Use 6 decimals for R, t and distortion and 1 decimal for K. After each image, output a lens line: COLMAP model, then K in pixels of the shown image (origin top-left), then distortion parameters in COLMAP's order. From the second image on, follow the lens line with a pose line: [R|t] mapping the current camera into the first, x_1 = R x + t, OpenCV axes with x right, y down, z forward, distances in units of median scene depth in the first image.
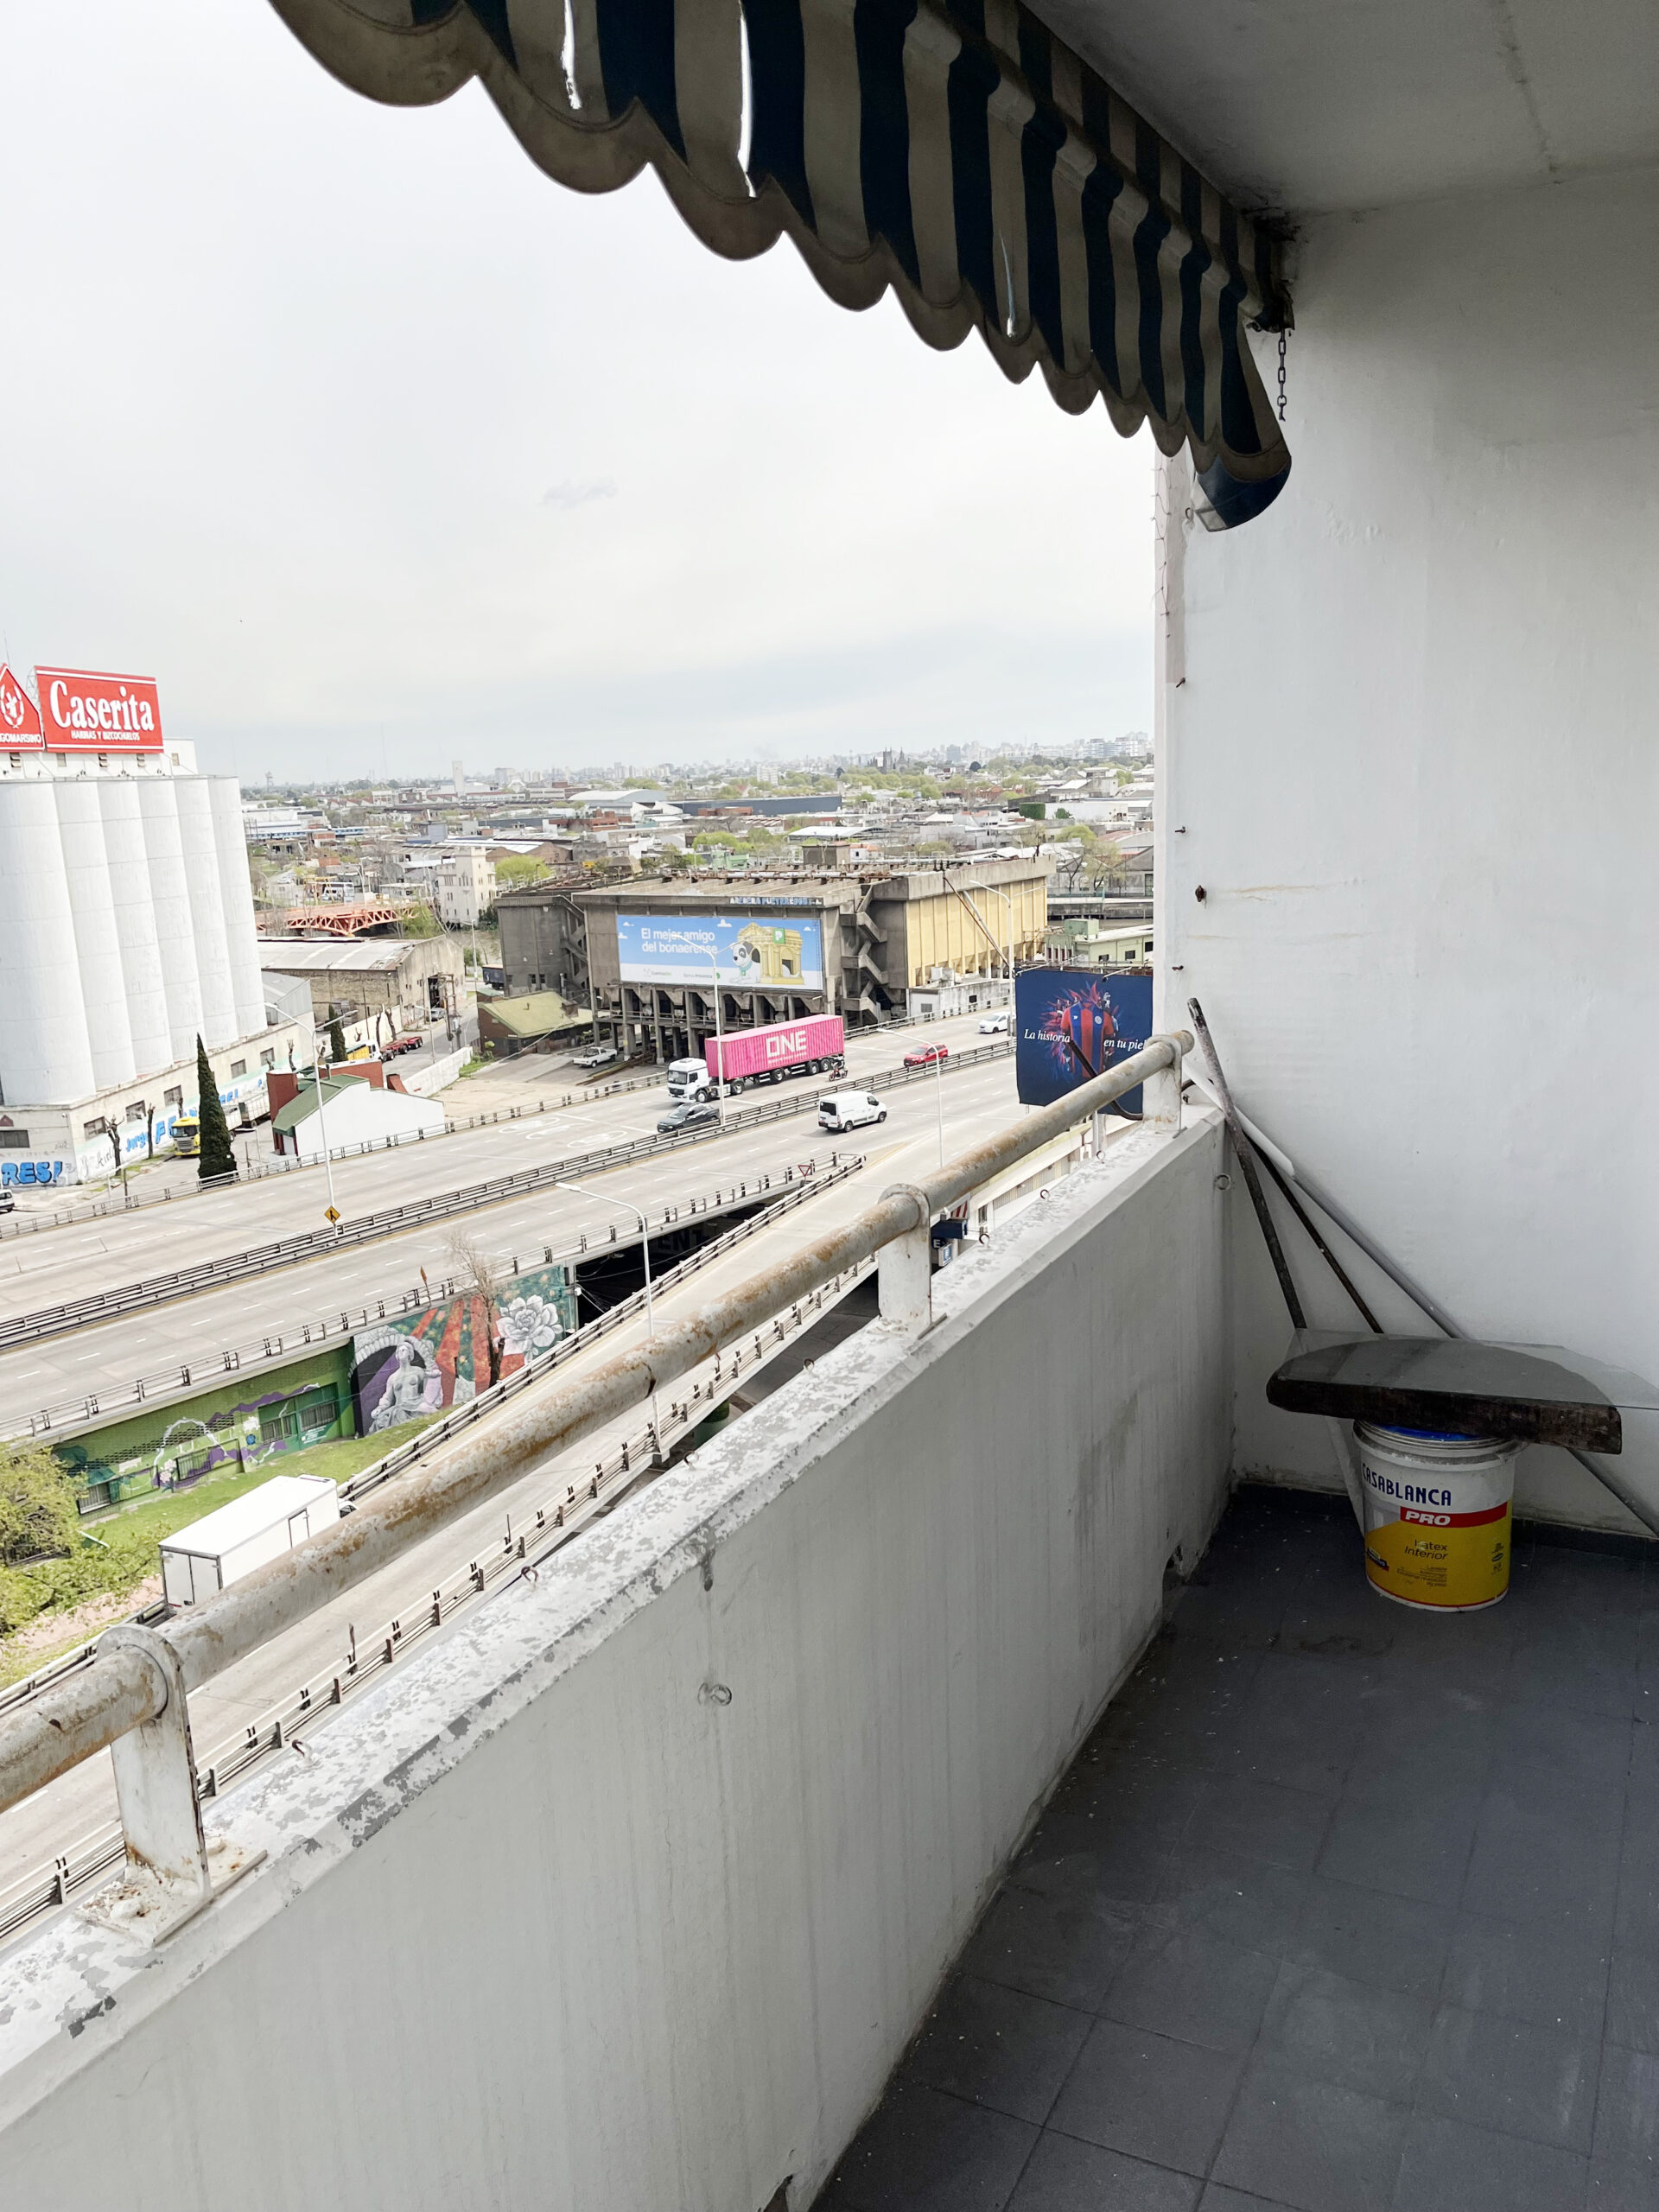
lens RADIAL K [[1671.1, 0, 826.7], [0, 1671.1, 1108.5], [0, 0, 1]] dist [0.041367, -0.060383]
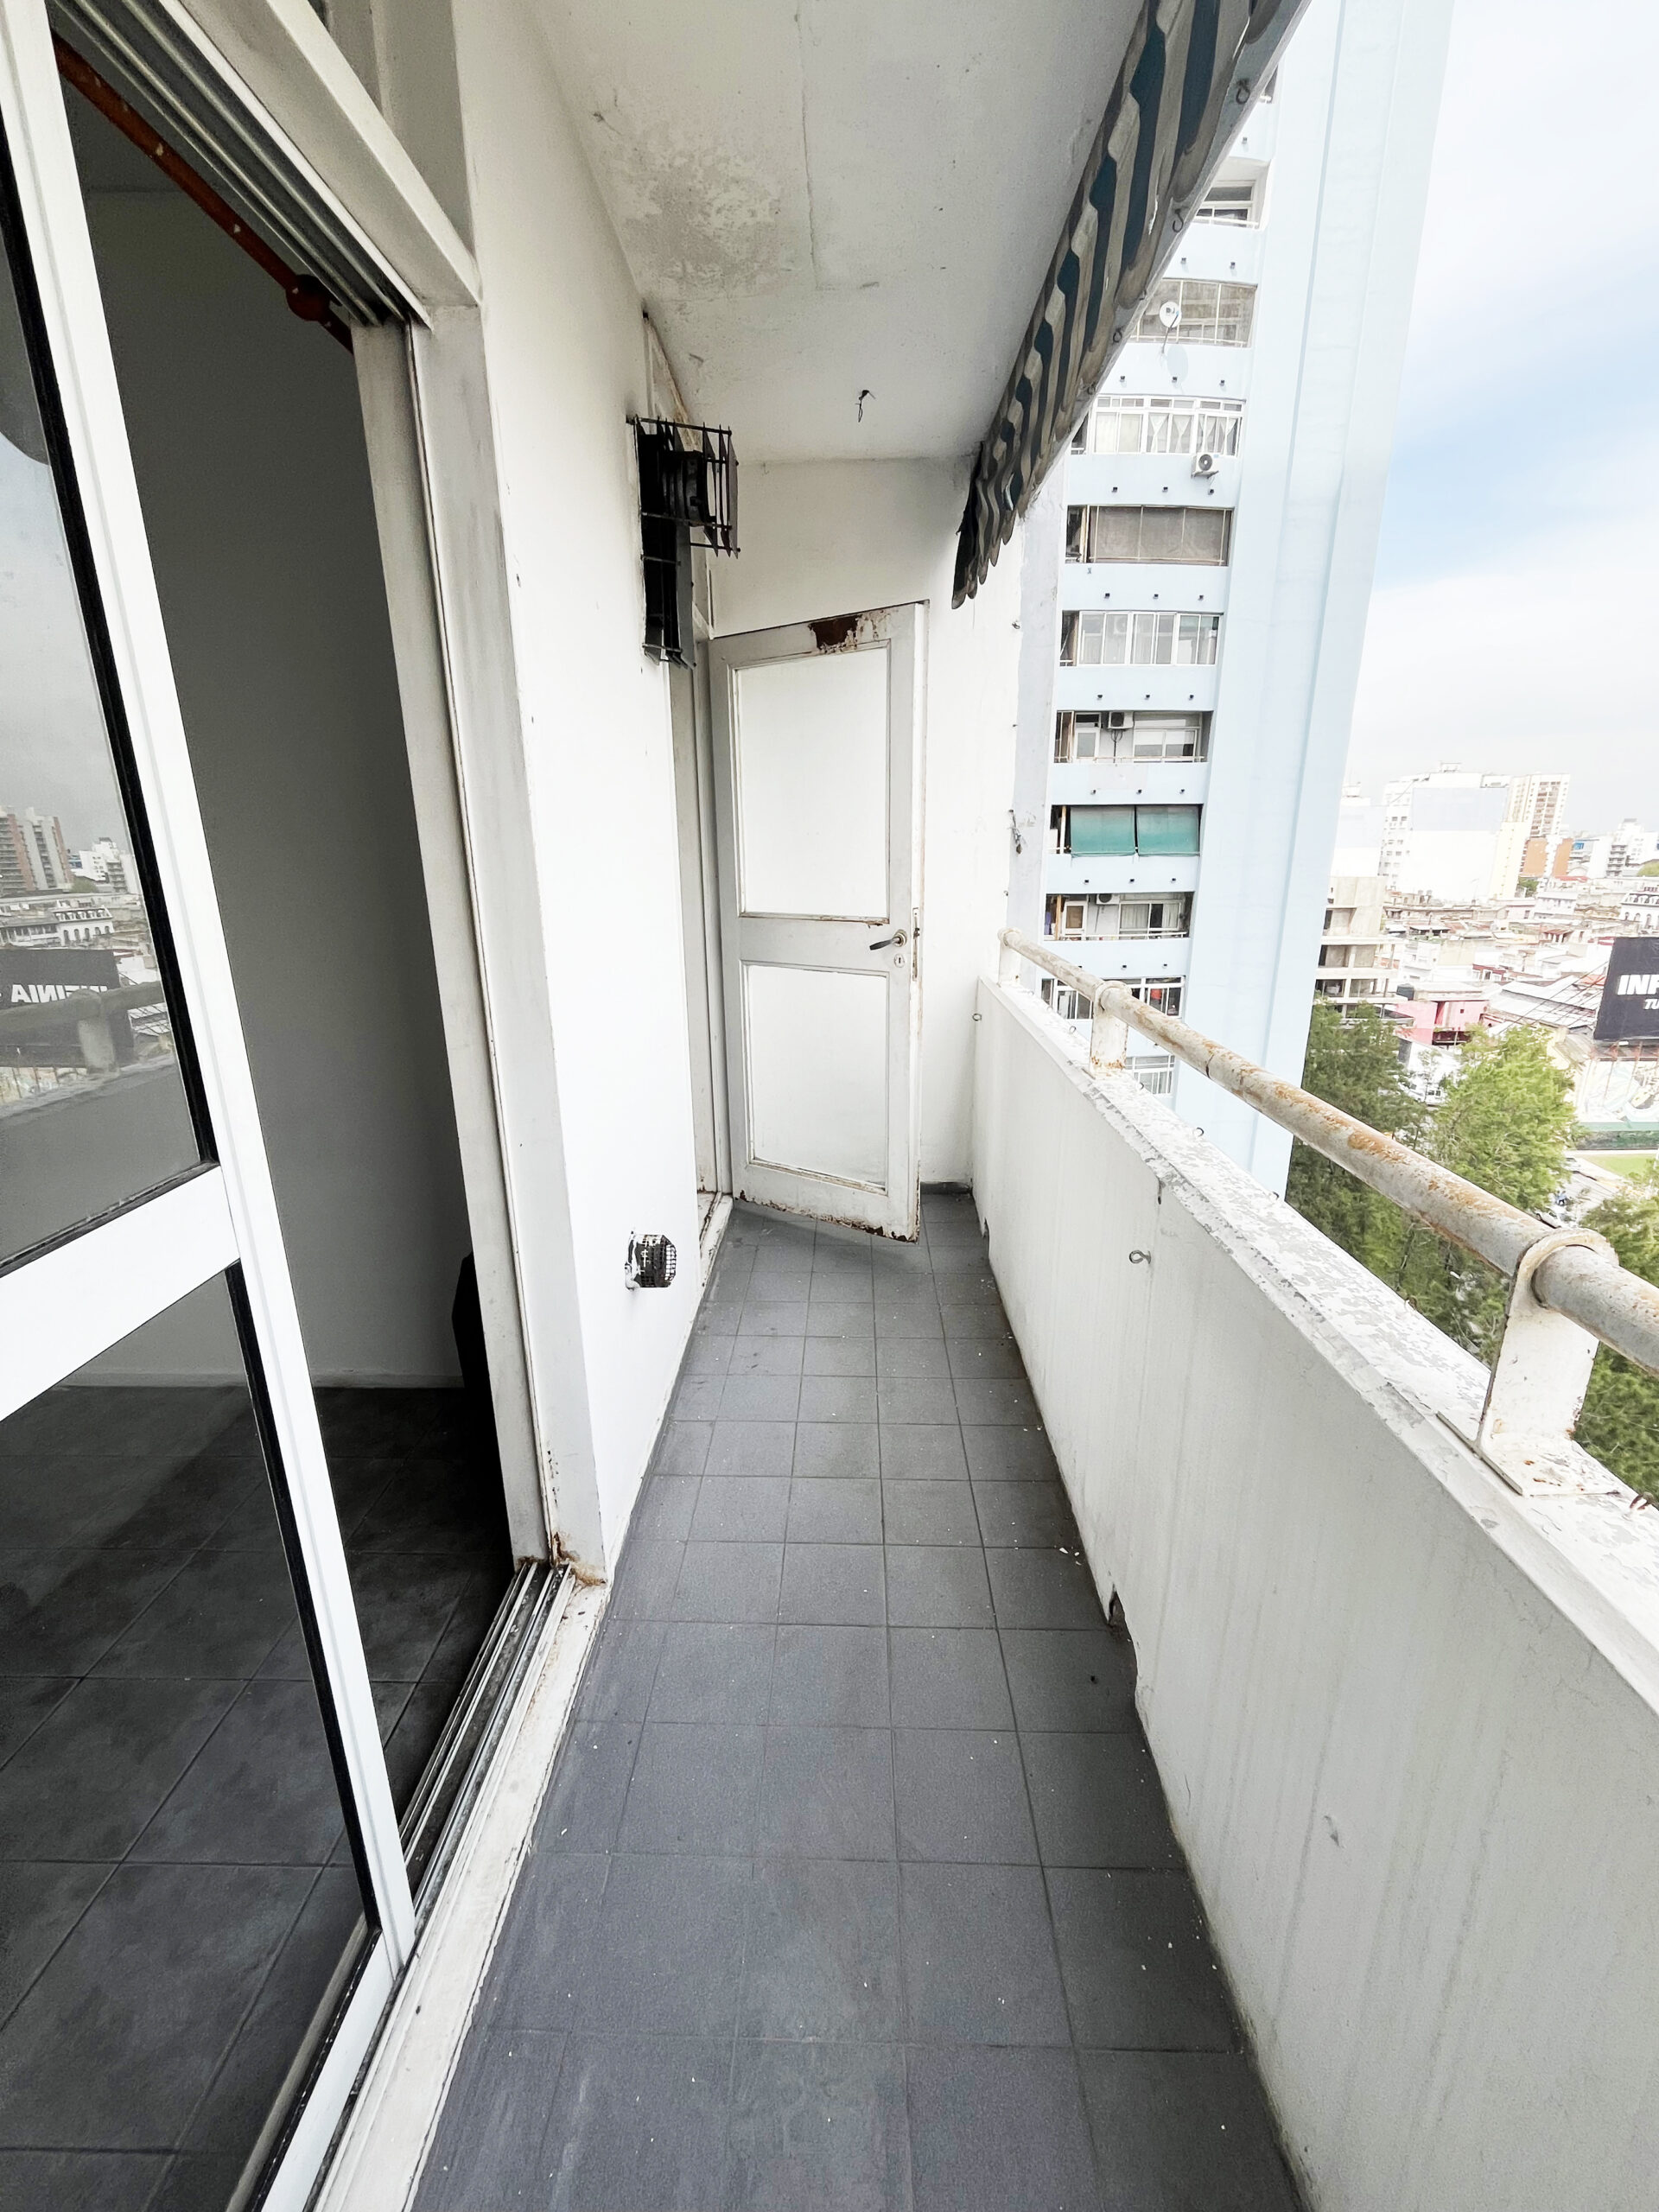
lens RADIAL K [[902.5, 0, 833.3], [0, 902.5, 1105.1], [0, 0, 1]] dist [-0.010076, 0.000363]
pose [[-0.895322, 0.179723, -0.407550, 0.262414], [-0.038238, 0.880592, 0.472330, -0.085581], [0.443774, 0.438472, -0.781541, 0.752889]]
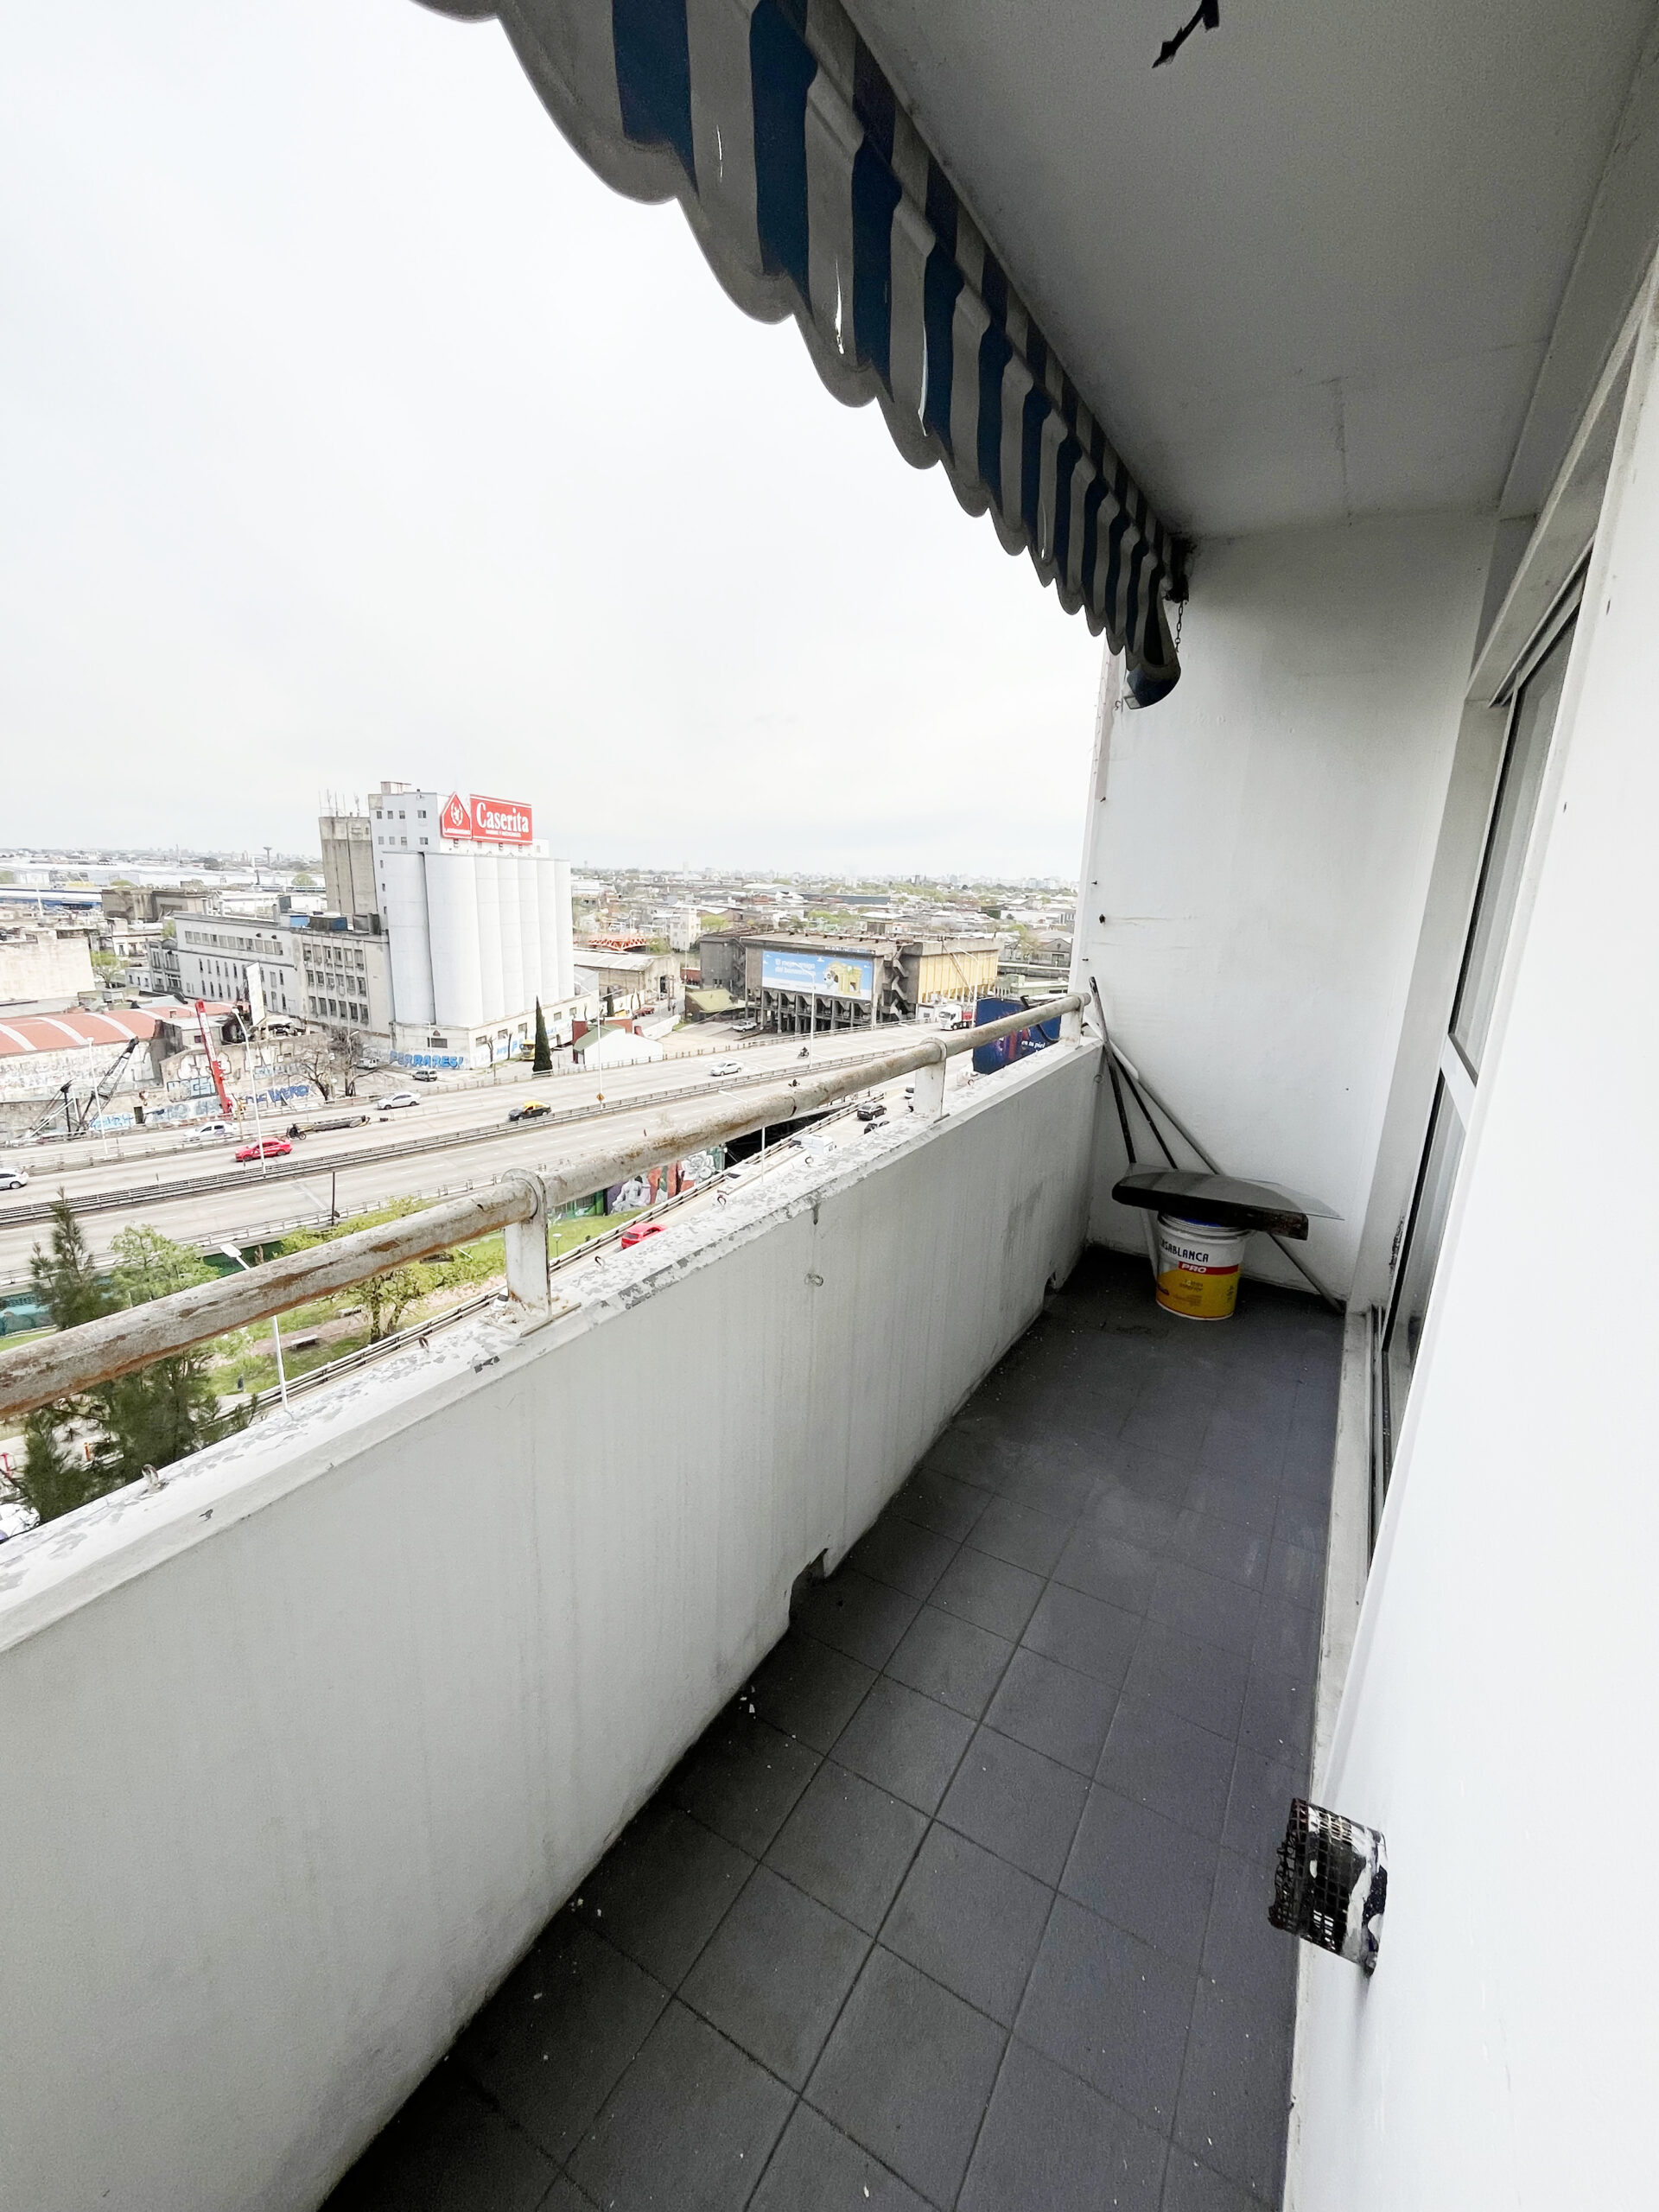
lens RADIAL K [[902.5, 0, 822.1], [0, 902.5, 1098.9], [0, 0, 1]] dist [-0.010076, 0.000363]
pose [[0.994716, 0.092203, -0.045155, -0.016138], [-0.090487, 0.995146, 0.038680, 0.057225], [0.048502, -0.034390, 0.998231, 0.010150]]
